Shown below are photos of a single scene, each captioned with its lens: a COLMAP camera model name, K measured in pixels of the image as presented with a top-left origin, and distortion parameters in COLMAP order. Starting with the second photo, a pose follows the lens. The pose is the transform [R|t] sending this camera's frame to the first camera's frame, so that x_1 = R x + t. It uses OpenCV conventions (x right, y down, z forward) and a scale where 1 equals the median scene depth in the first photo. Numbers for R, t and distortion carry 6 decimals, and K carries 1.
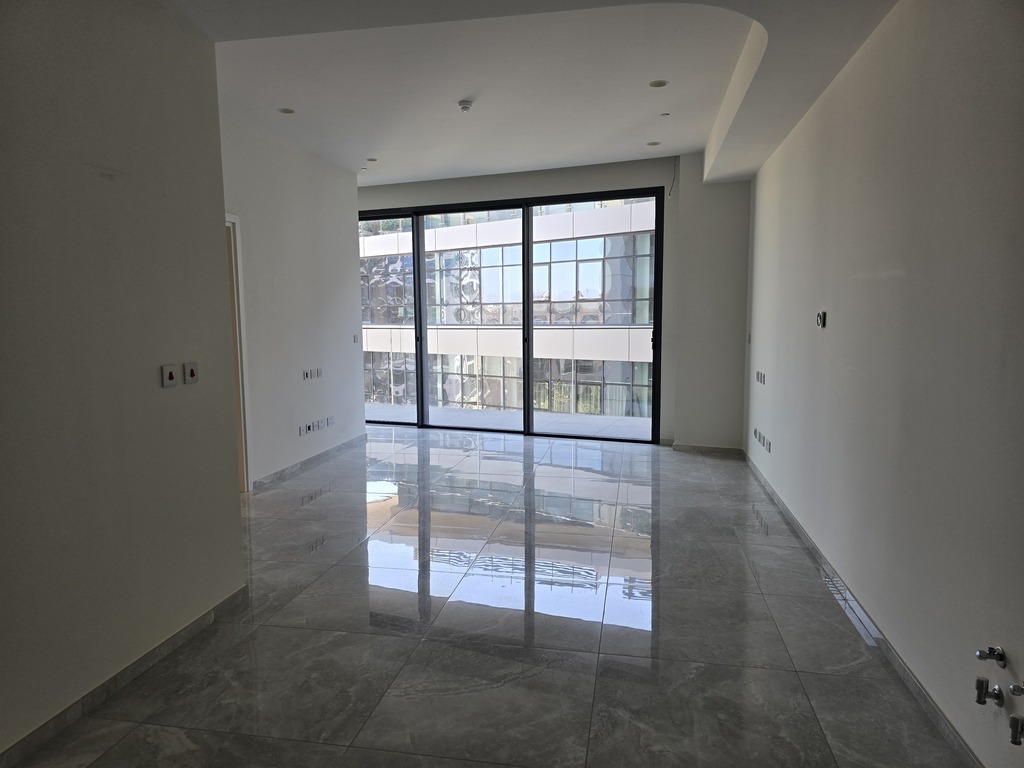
lens RADIAL K [[688.4, 0, 509.3], [0, 688.4, 399.1], [0, 0, 1]] dist [0.059150, -0.047765]
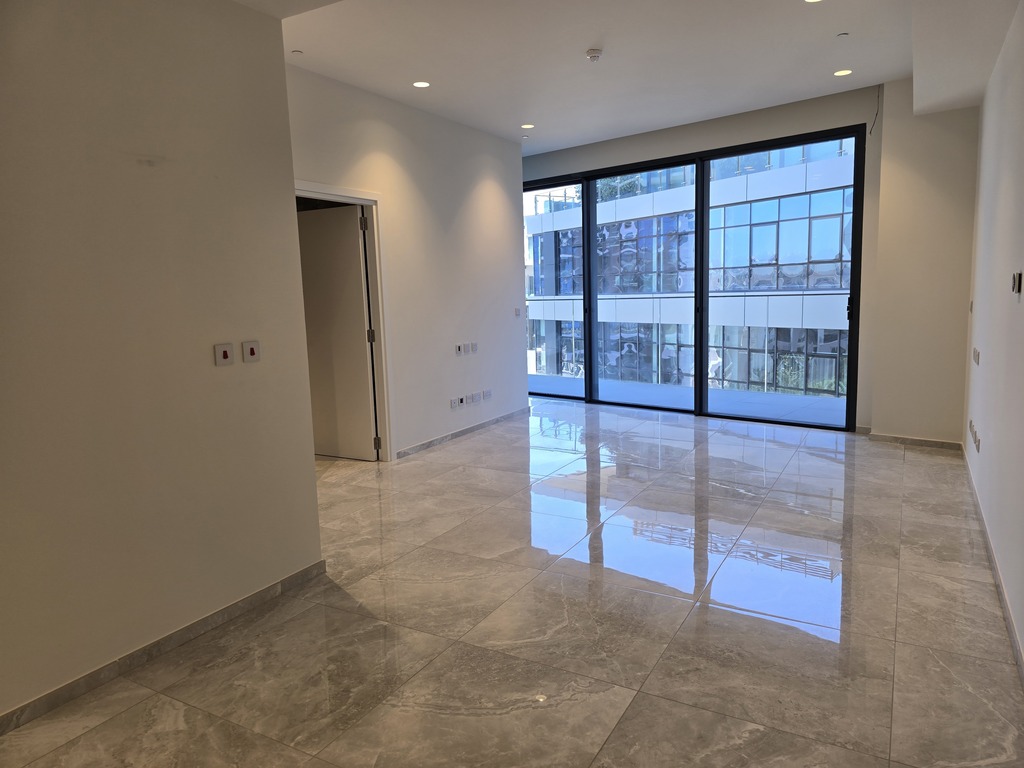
lens RADIAL K [[694.1, 0, 512.0], [0, 694.1, 384.0], [0, 0, 1]] dist [0.047841, -0.036327]
pose [[0.948971, 0.022971, -0.314526, 0.096471], [-0.015833, 0.999556, 0.025231, -0.009164], [0.314966, -0.018964, 0.948914, 0.062470]]
